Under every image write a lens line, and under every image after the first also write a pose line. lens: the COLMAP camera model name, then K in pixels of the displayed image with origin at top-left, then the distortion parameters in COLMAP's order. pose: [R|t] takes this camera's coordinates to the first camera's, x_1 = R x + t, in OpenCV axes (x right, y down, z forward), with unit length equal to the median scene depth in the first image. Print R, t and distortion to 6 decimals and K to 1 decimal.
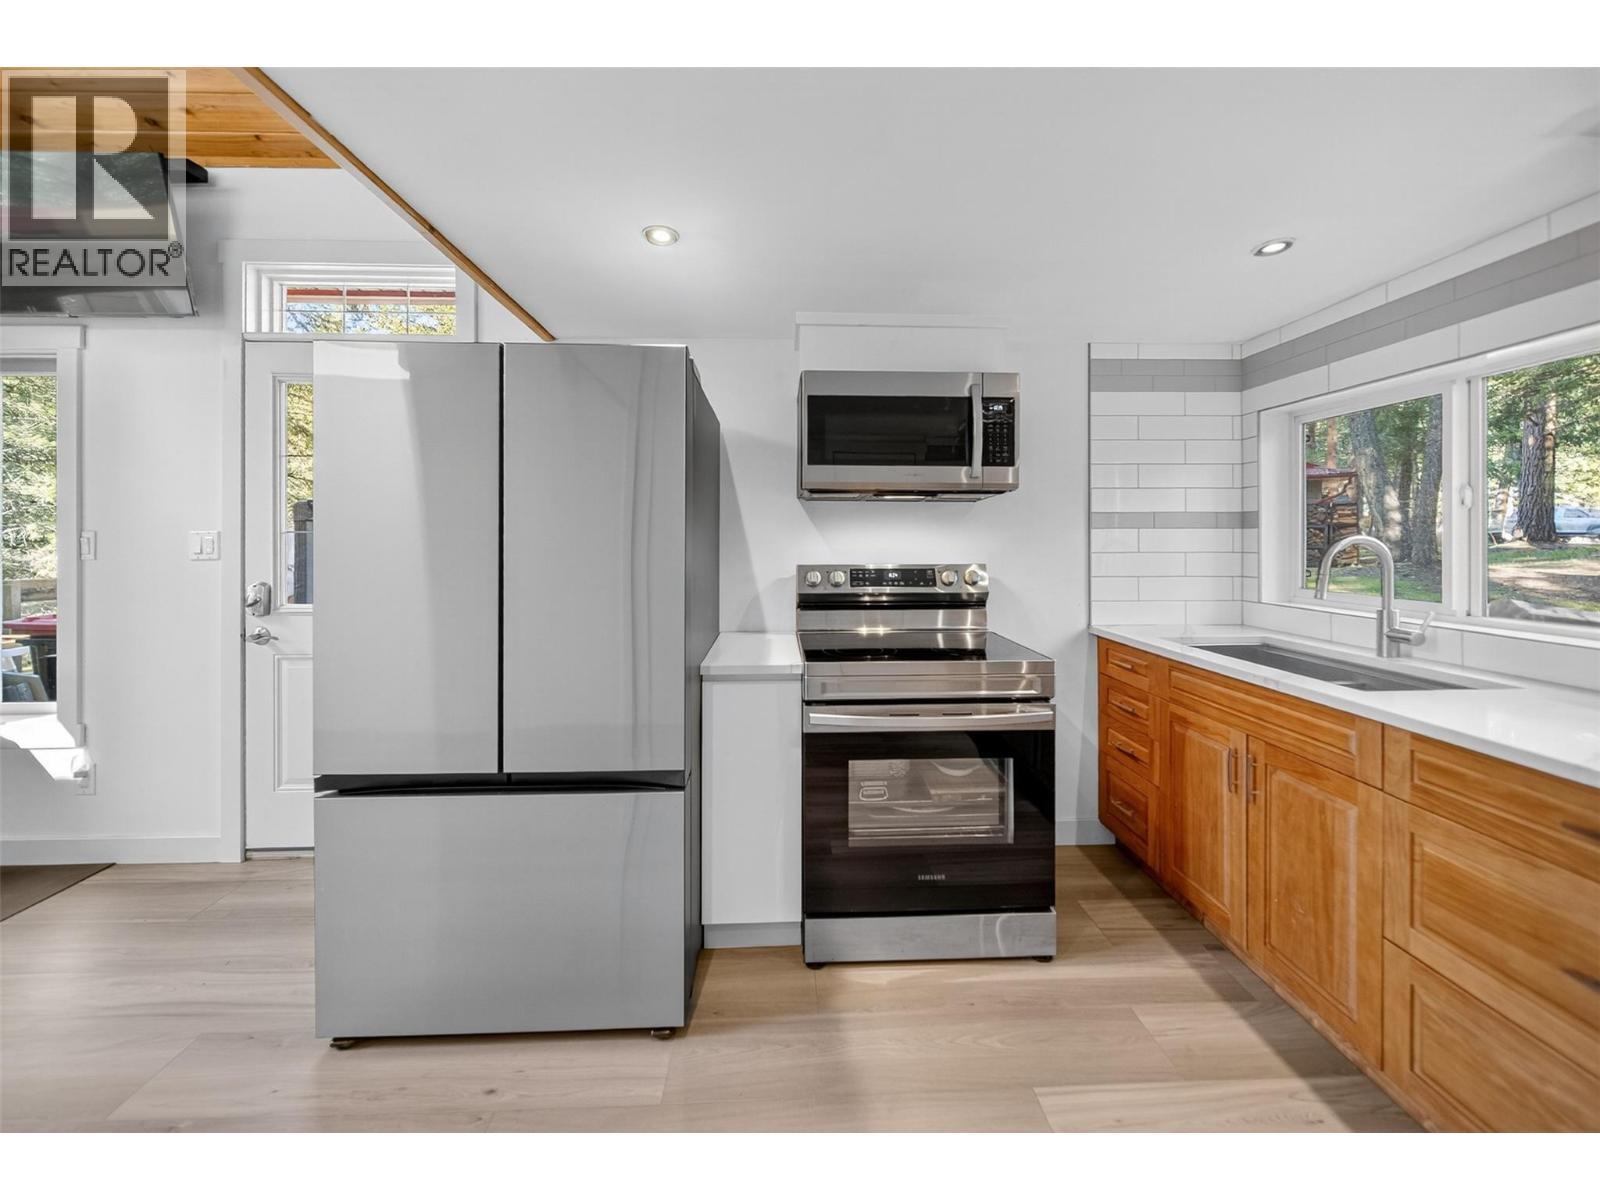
lens RADIAL K [[598.4, 0, 799.1], [0, 598.4, 536.3], [0, 0, 1]] dist [-0.005257, -0.000239]
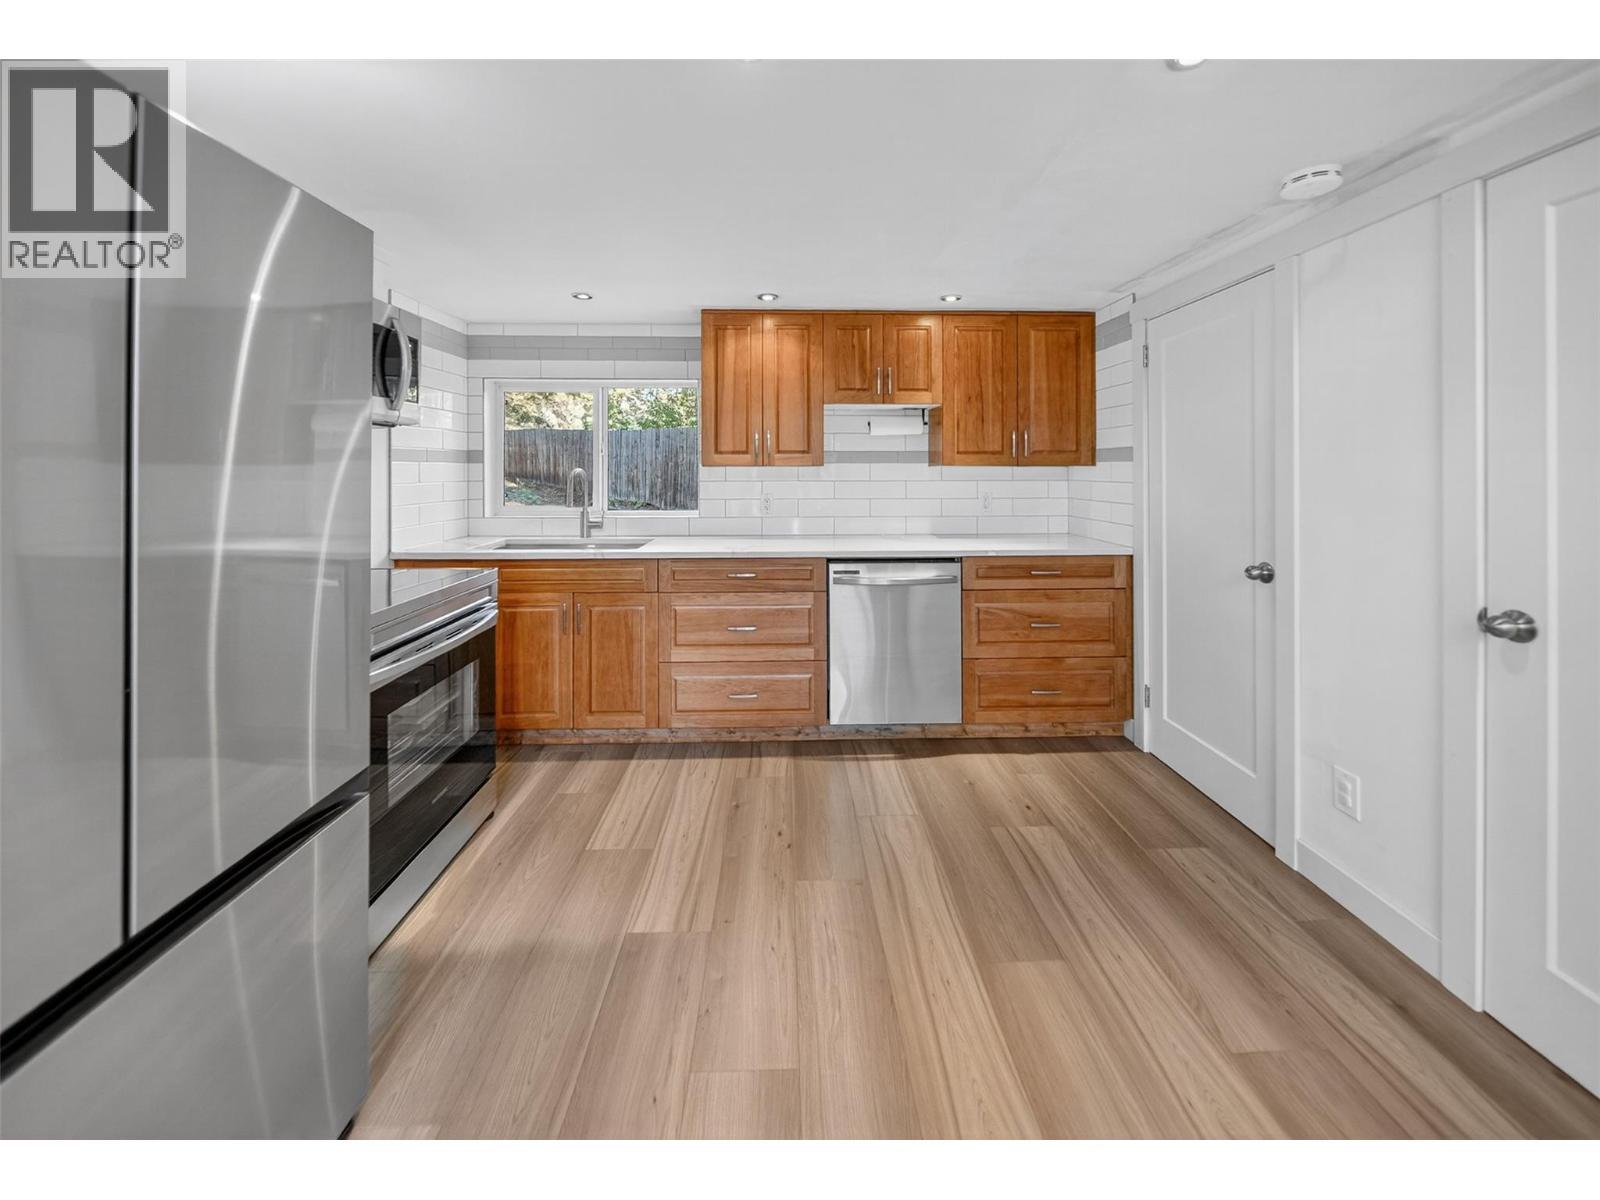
lens RADIAL K [[598.4, 0, 796.1], [0, 598.4, 471.2], [0, 0, 1]] dist [-0.005257, -0.000239]
pose [[0.011710, 0.001685, 0.999930, -0.707410], [-0.004459, 0.999989, -0.001633, 0.003796], [-0.999921, -0.004440, 0.011717, 0.319628]]
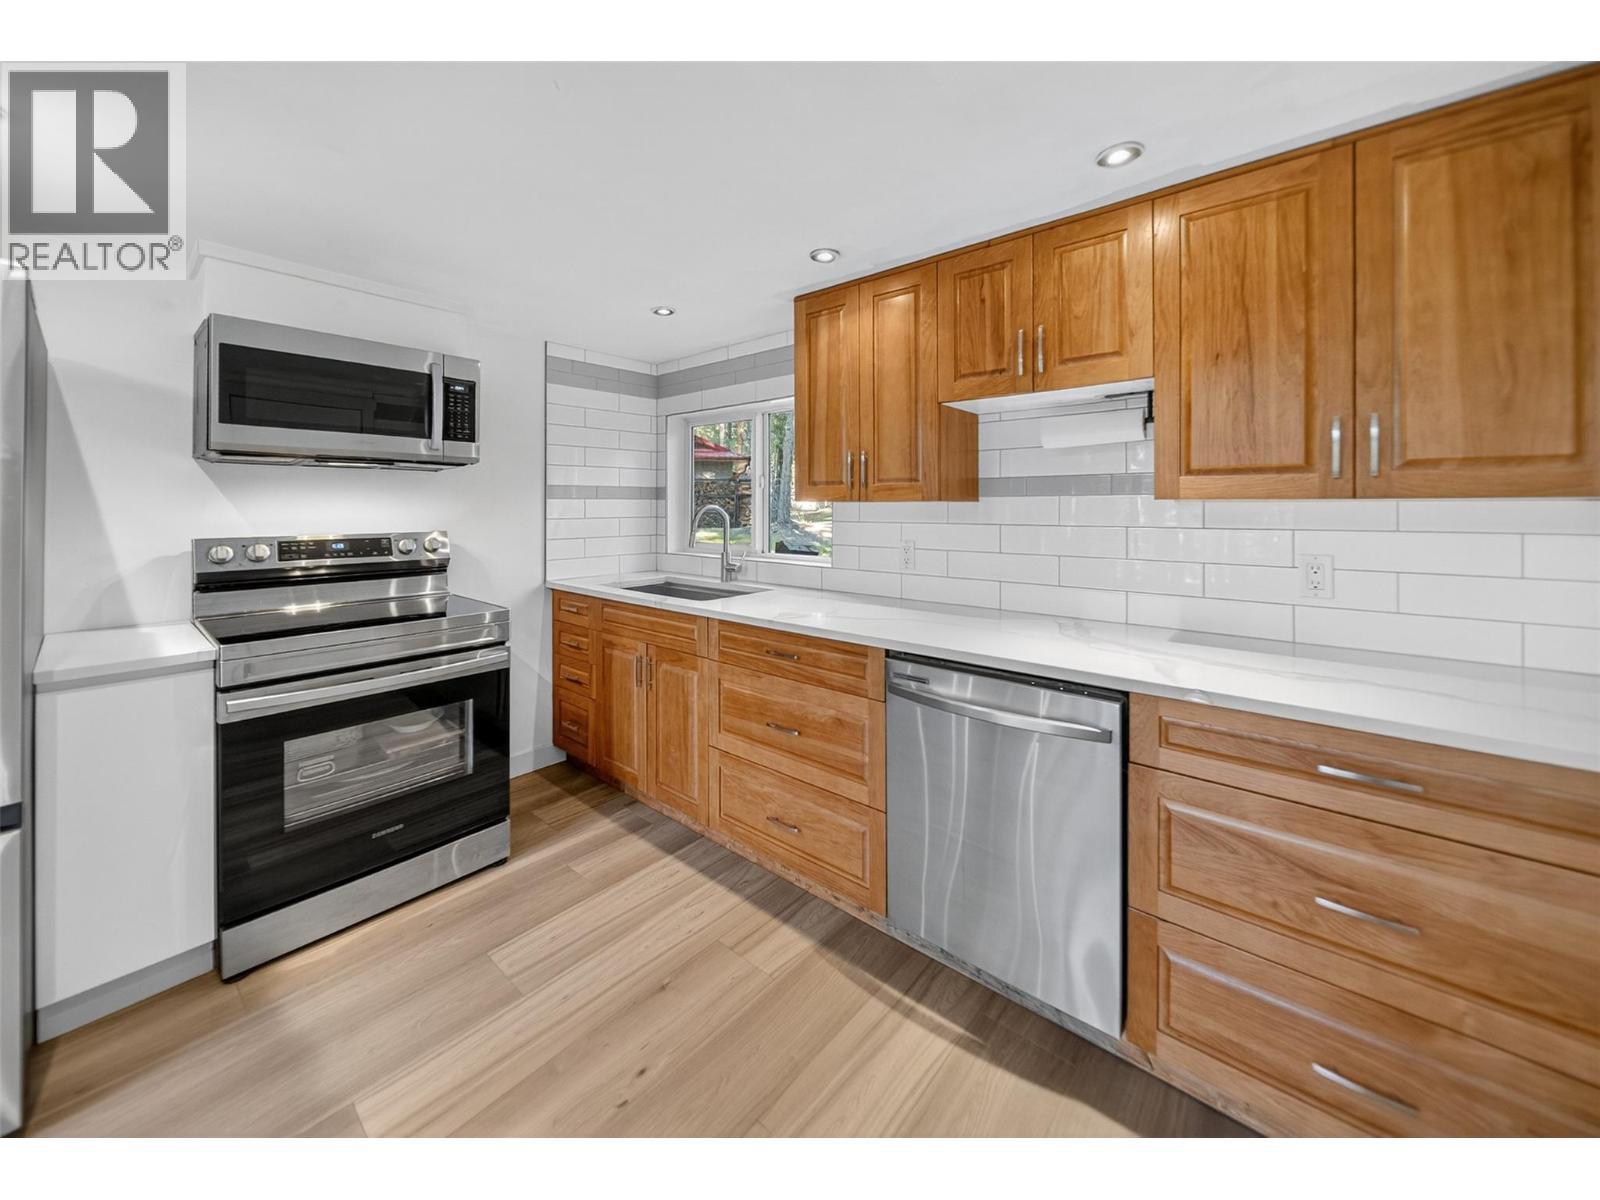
lens RADIAL K [[598.4, 0, 805.2], [0, 598.4, 504.5], [0, 0, 1]] dist [-0.005257, -0.000239]
pose [[0.670536, 0.003192, 0.741870, -0.055447], [-0.005154, 0.999987, 0.000355, -0.004898], [-0.741859, -0.004062, 0.670543, -0.211457]]
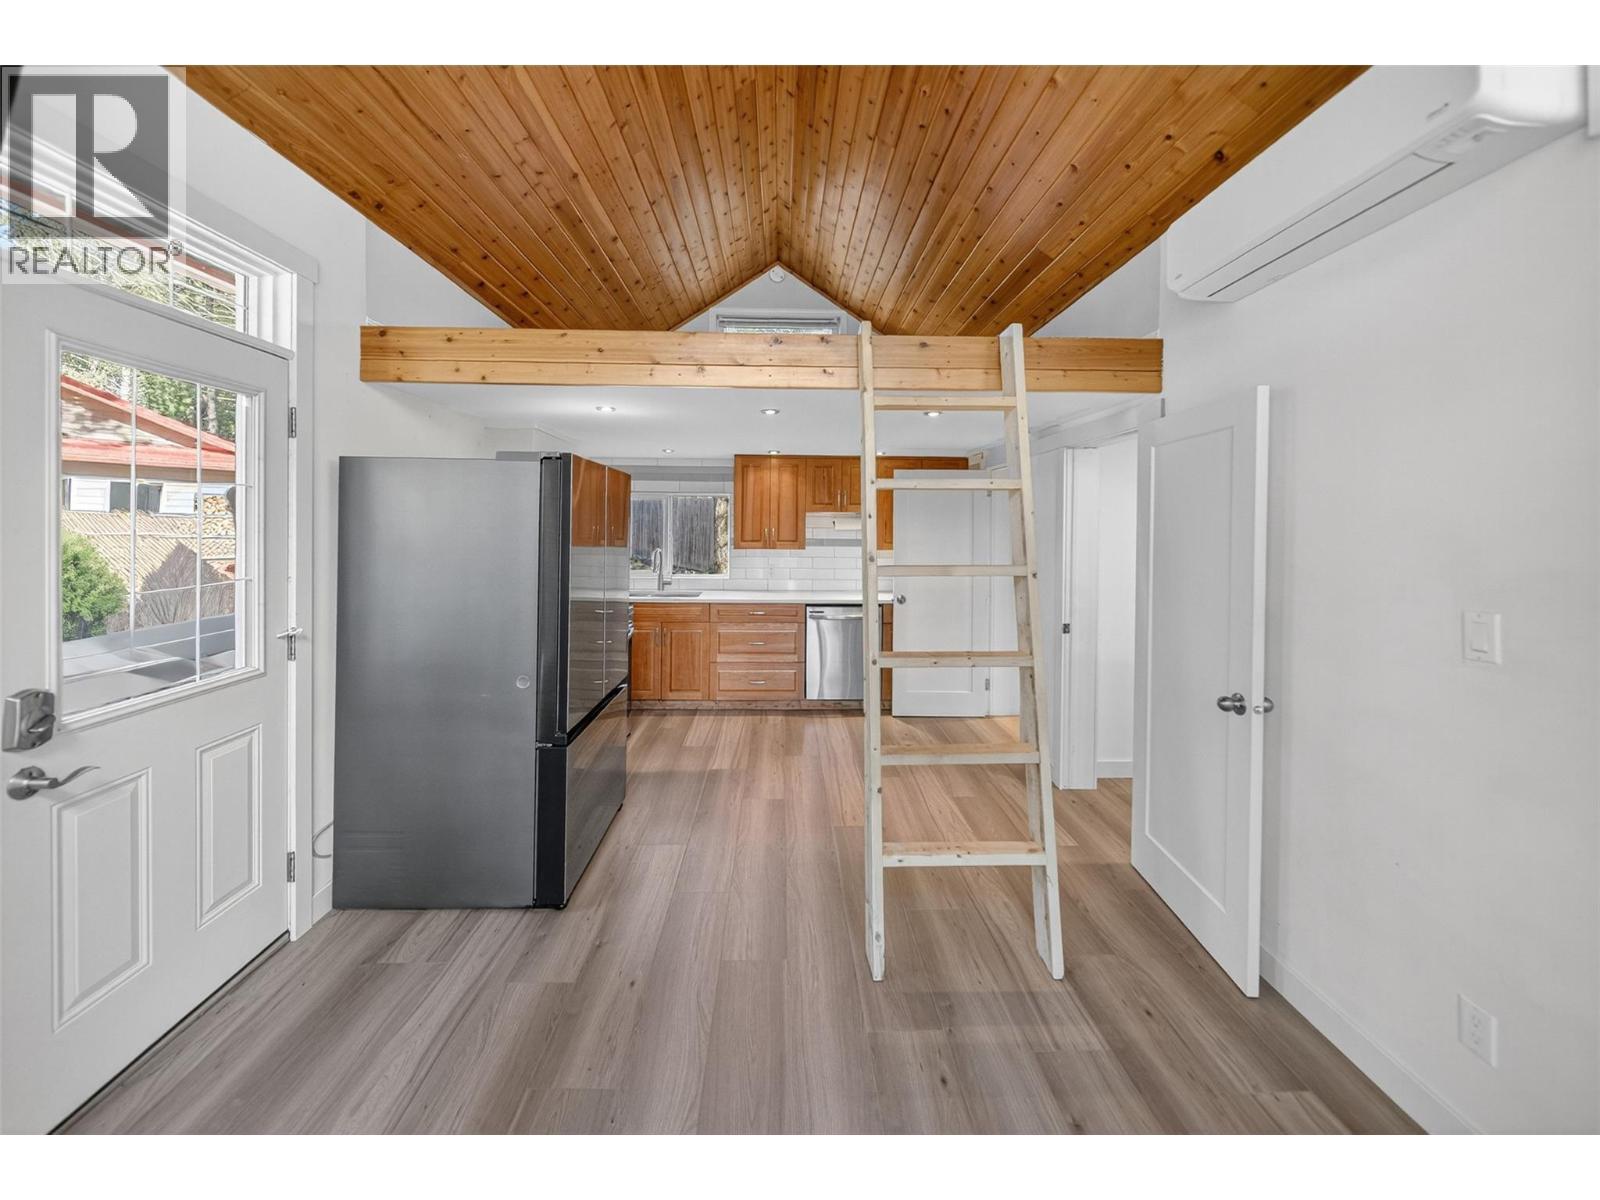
lens RADIAL K [[598.4, 0, 790.8], [0, 598.4, 519.3], [0, 0, 1]] dist [-0.005257, -0.000239]
pose [[0.014622, 0.008288, 0.999859, -1.709508], [-0.017146, 0.999821, -0.008037, -0.113771], [-0.999746, -0.017026, 0.014761, 0.292976]]
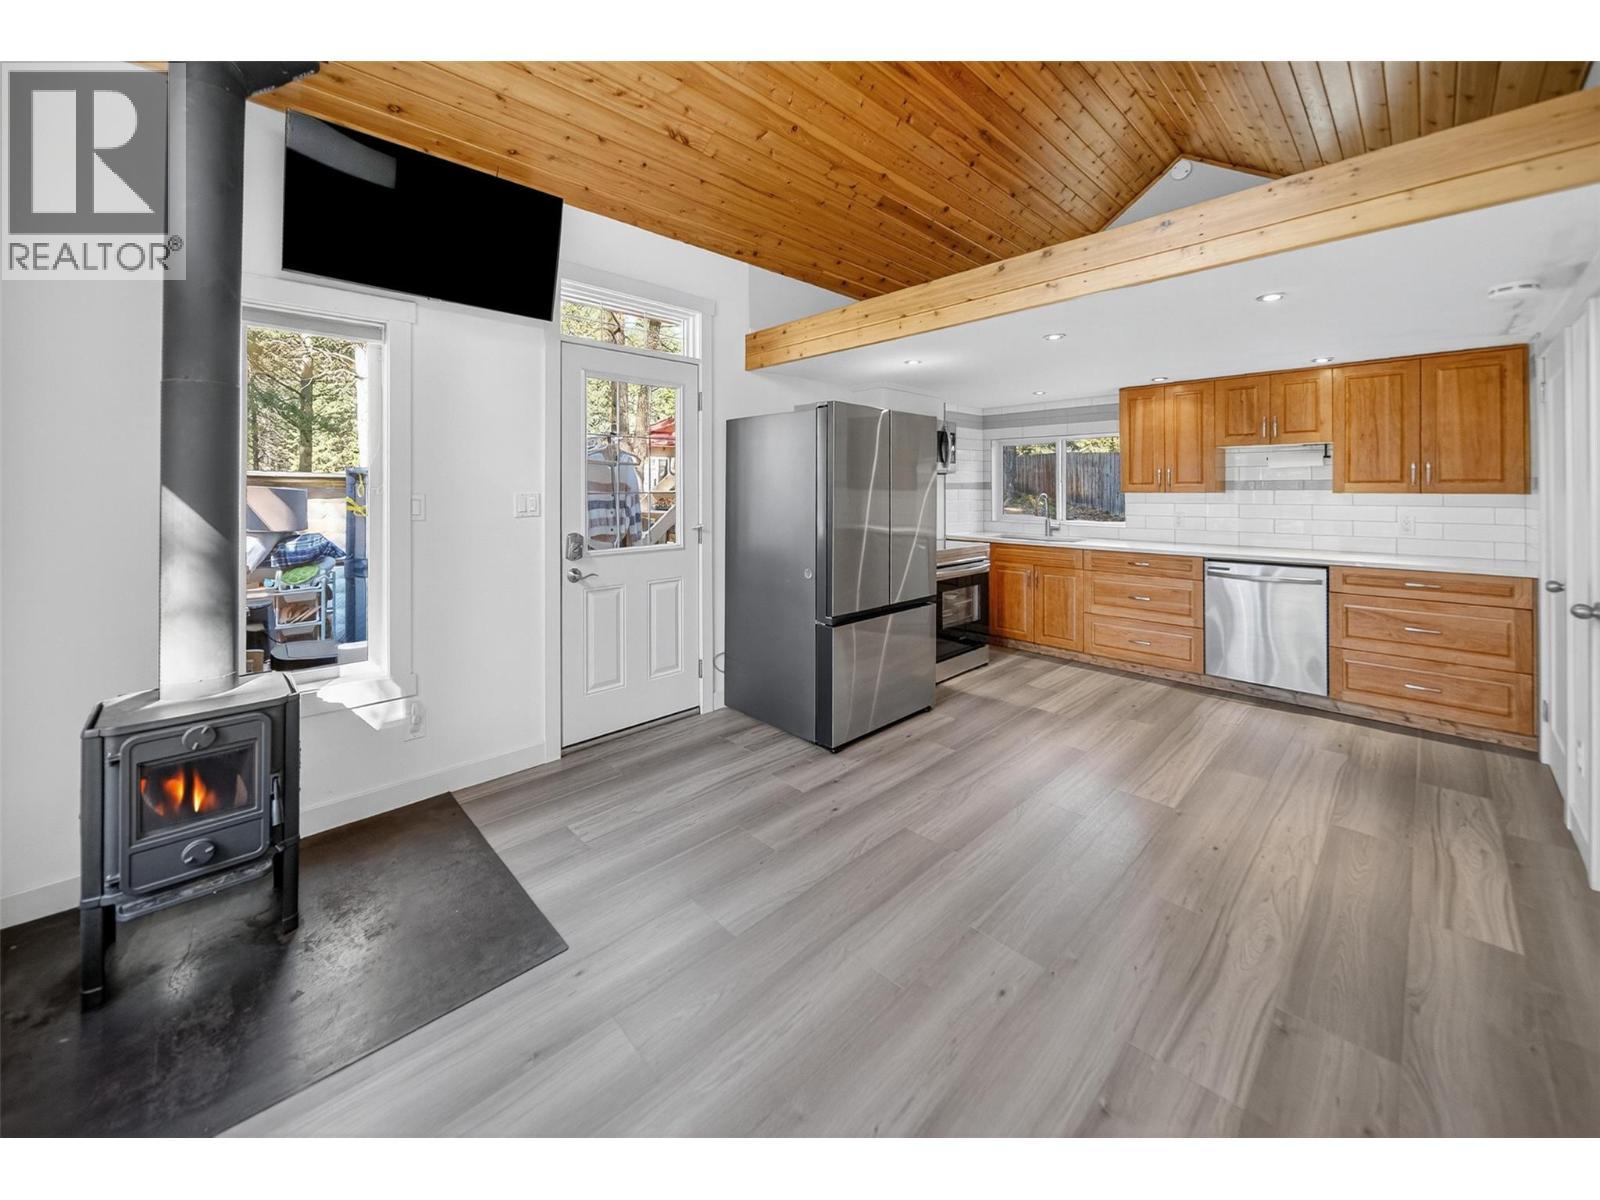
lens RADIAL K [[598.4, 0, 799.3], [0, 598.4, 481.5], [0, 0, 1]] dist [-0.005257, -0.000239]
pose [[0.752902, 0.006311, 0.658103, -1.612157], [-0.002112, 0.999972, -0.007173, -0.031545], [-0.658129, 0.004010, 0.752894, -0.327542]]
